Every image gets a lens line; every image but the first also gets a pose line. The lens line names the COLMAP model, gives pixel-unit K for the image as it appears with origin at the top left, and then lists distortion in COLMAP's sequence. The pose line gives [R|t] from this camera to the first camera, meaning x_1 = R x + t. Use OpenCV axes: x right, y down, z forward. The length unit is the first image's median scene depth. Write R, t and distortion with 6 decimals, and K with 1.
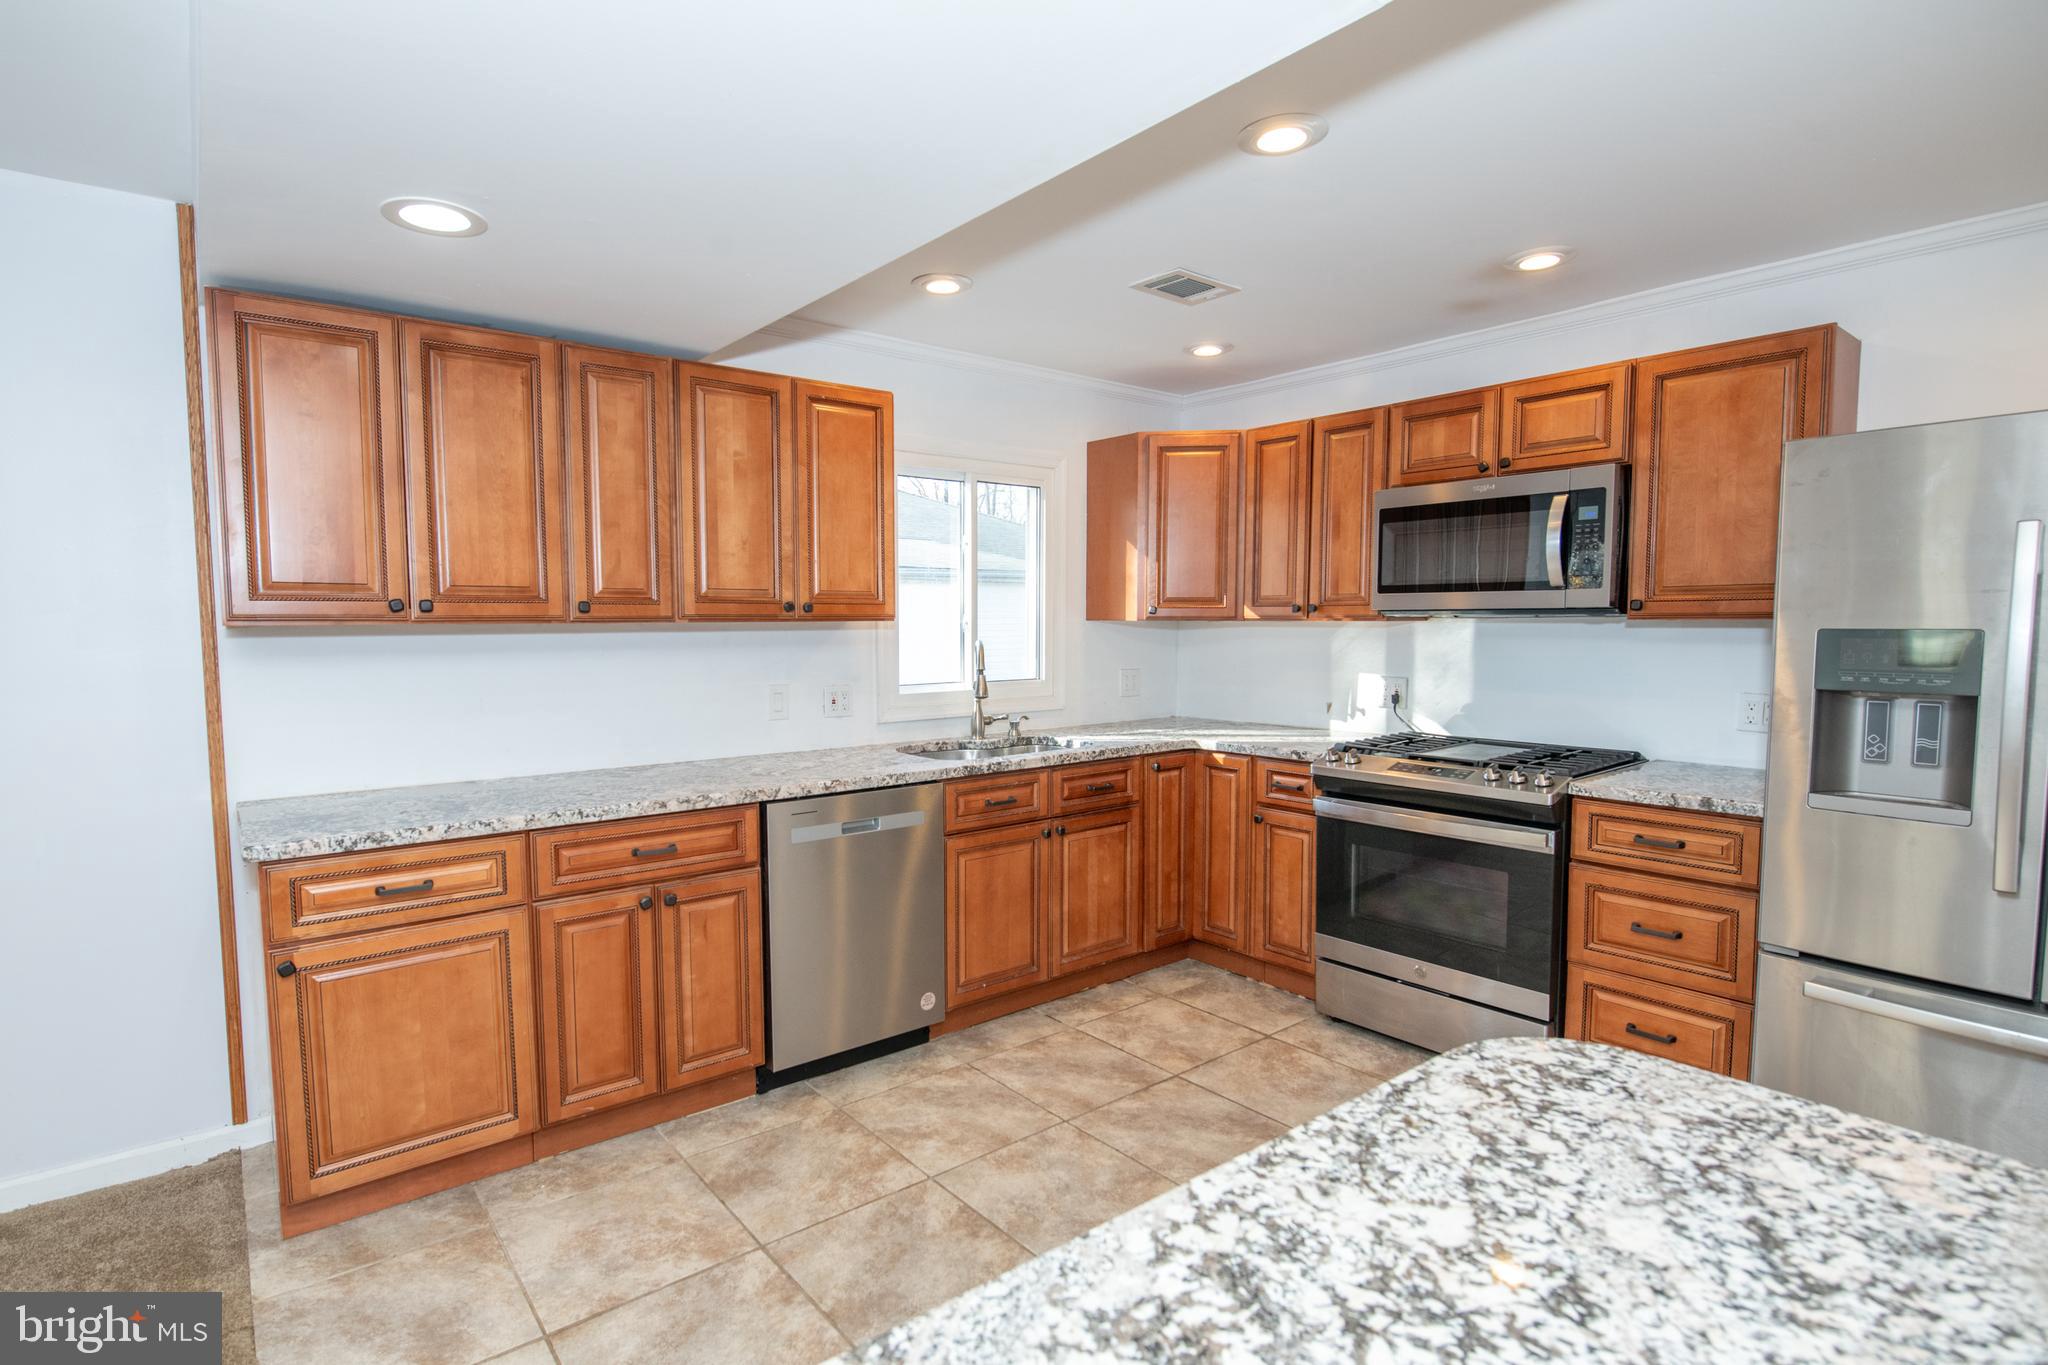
lens RADIAL K [[999.6, 0, 974.1], [0, 999.6, 700.1], [0, 0, 1]] dist [-0.011035, -0.001268]
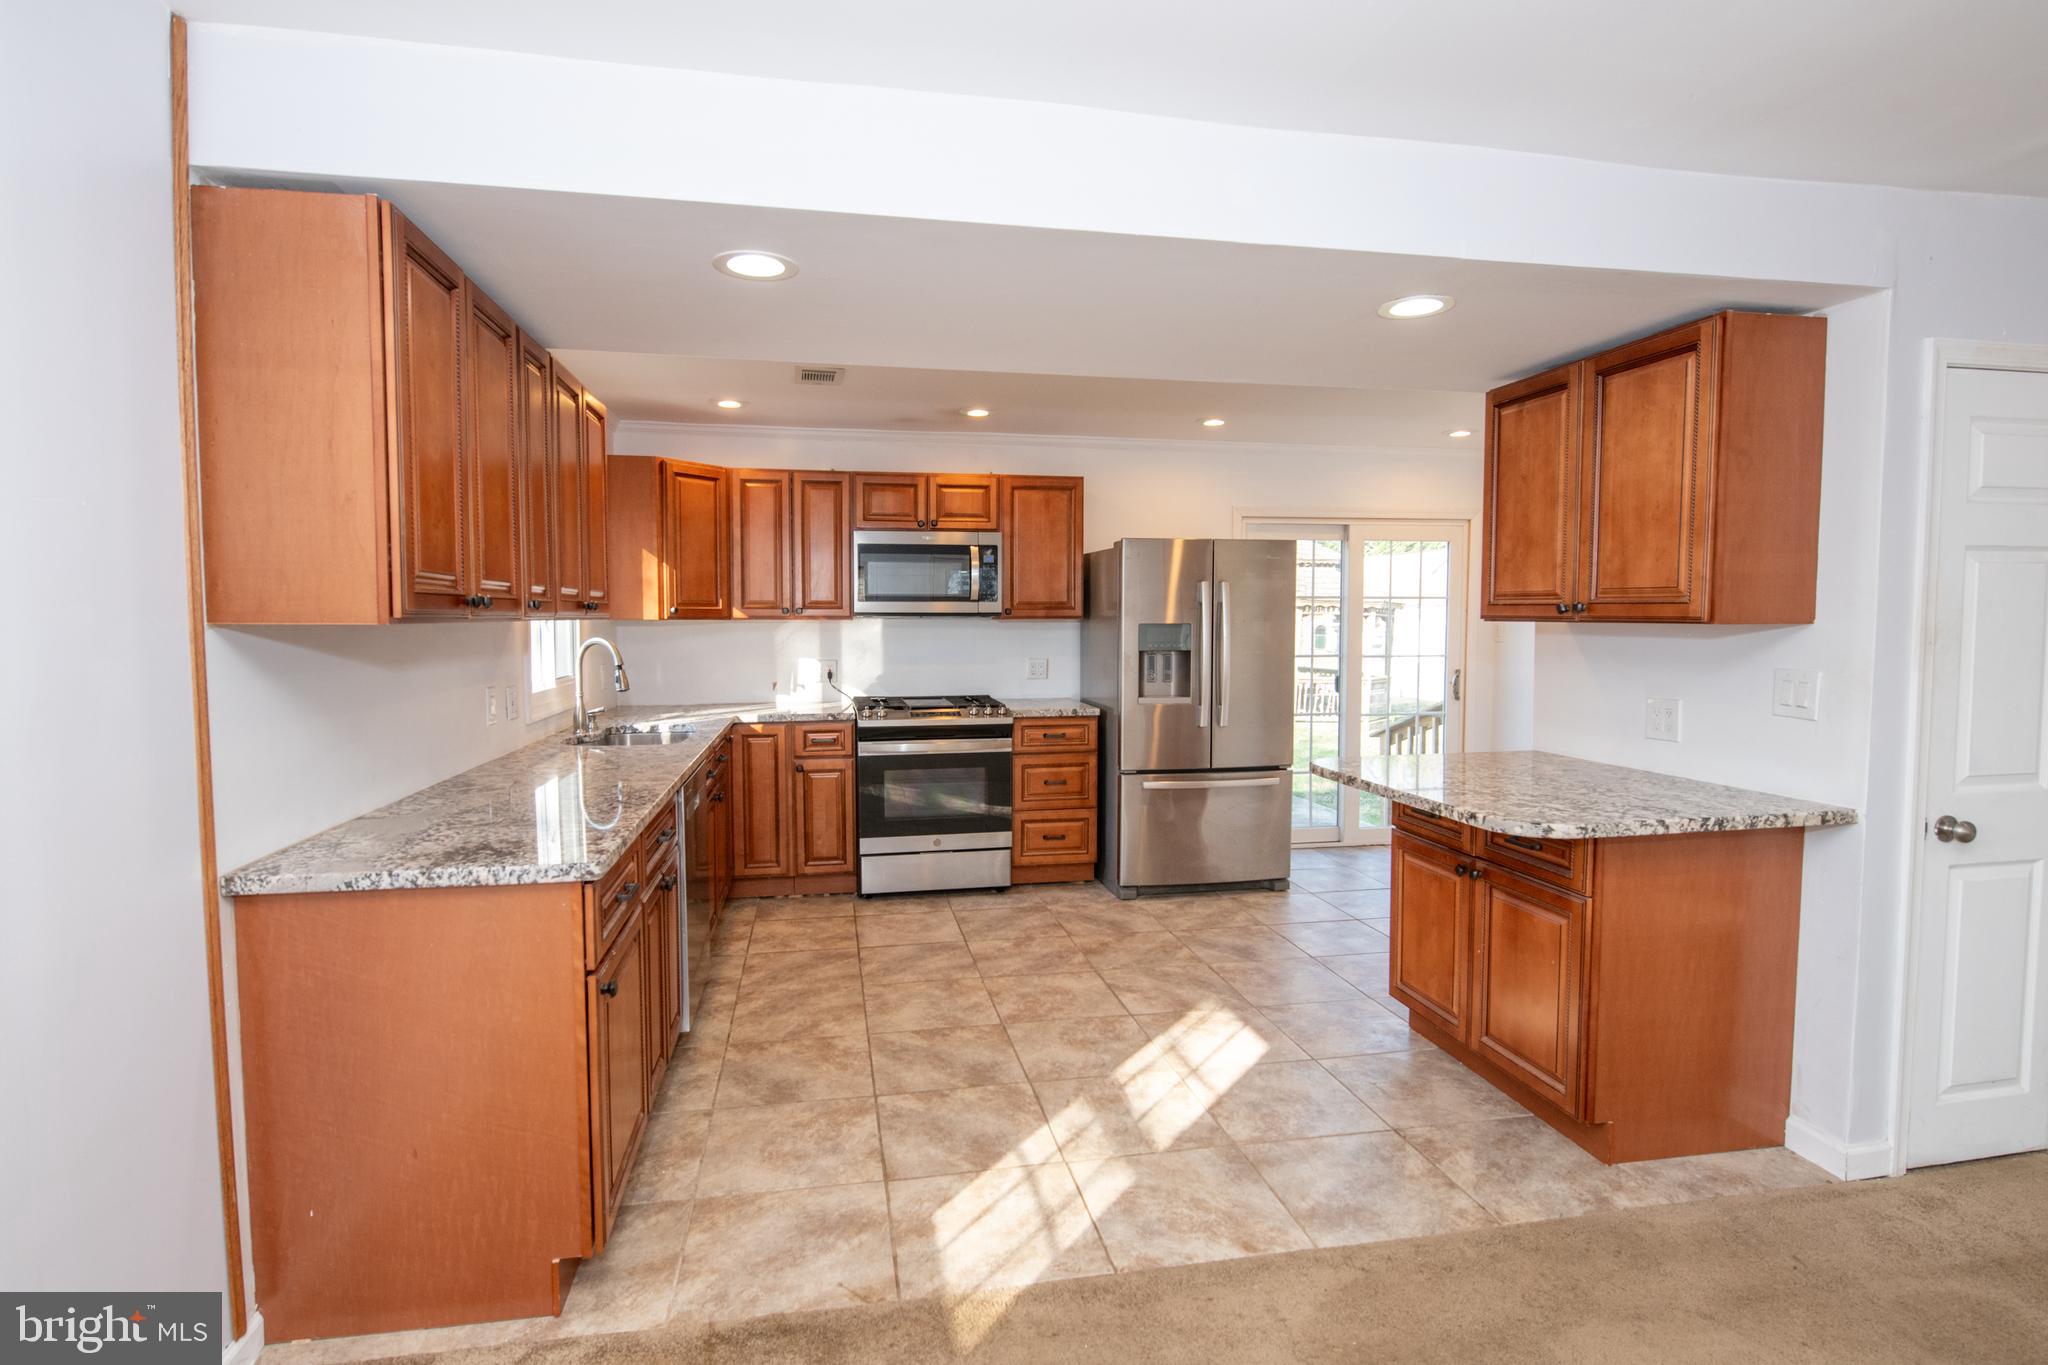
lens RADIAL K [[1024.4, 0, 1013.2], [0, 1024.4, 680.8], [0, 0, 1]] dist [-0.003089, -0.000647]
pose [[0.453929, -0.051007, 0.889577, -1.045810], [0.068766, 0.997388, 0.022100, -0.010790], [-0.888381, 0.051141, 0.456250, 0.157444]]
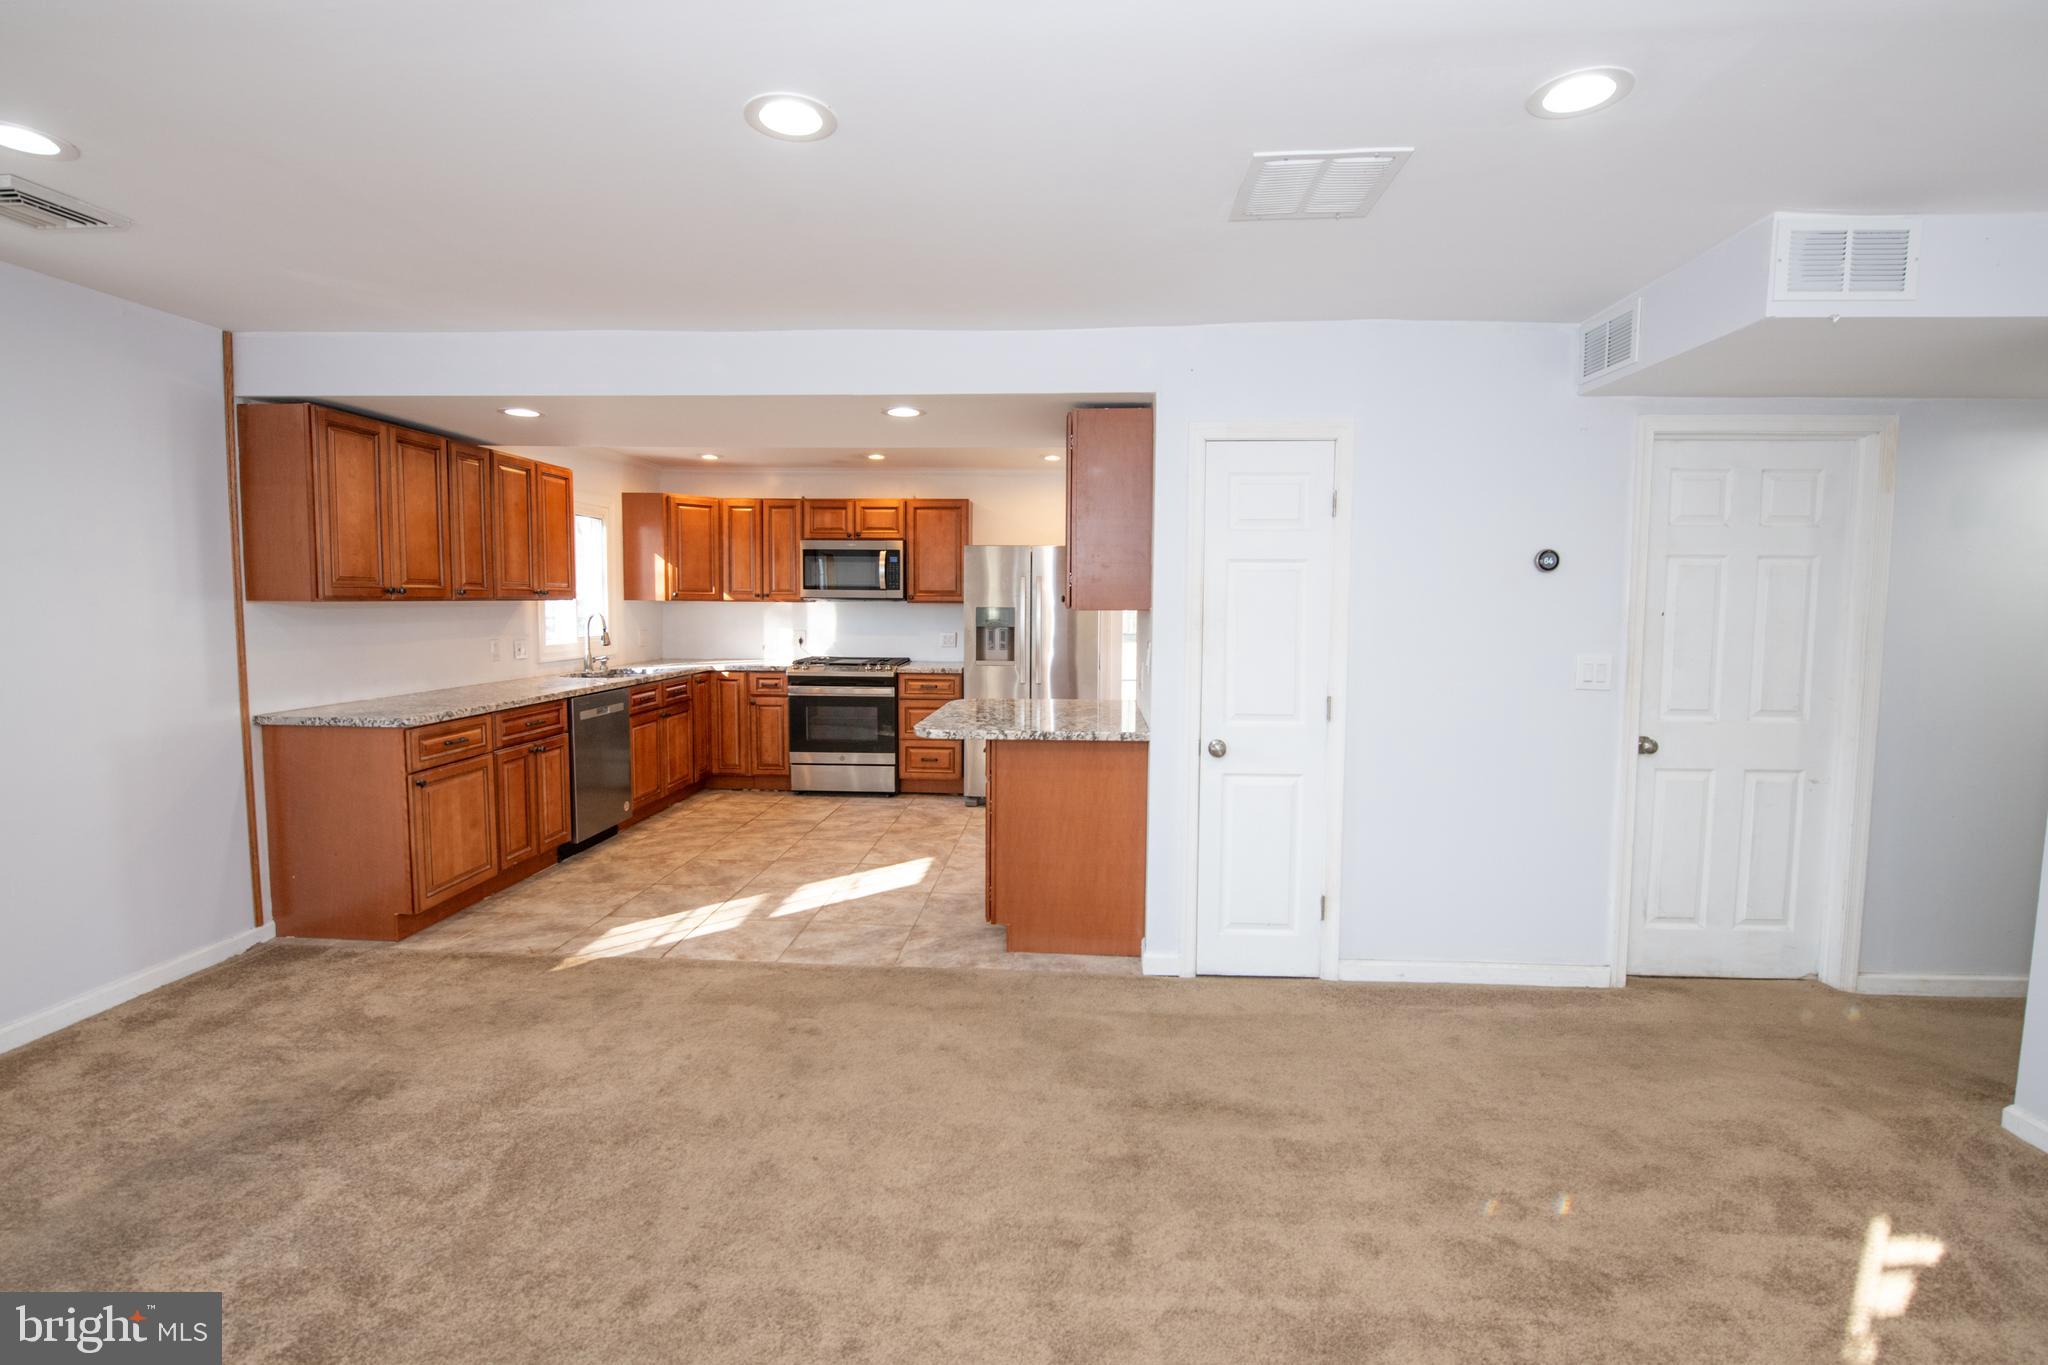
lens RADIAL K [[923.9, 0, 1031.0], [0, 923.9, 672.1], [0, 0, 1]] dist [-0.009728, -0.000534]
pose [[0.652188, -0.048604, 0.756497, -0.958443], [0.047607, 0.998599, 0.023116, 0.056551], [-0.756561, 0.020939, 0.653588, -0.789584]]
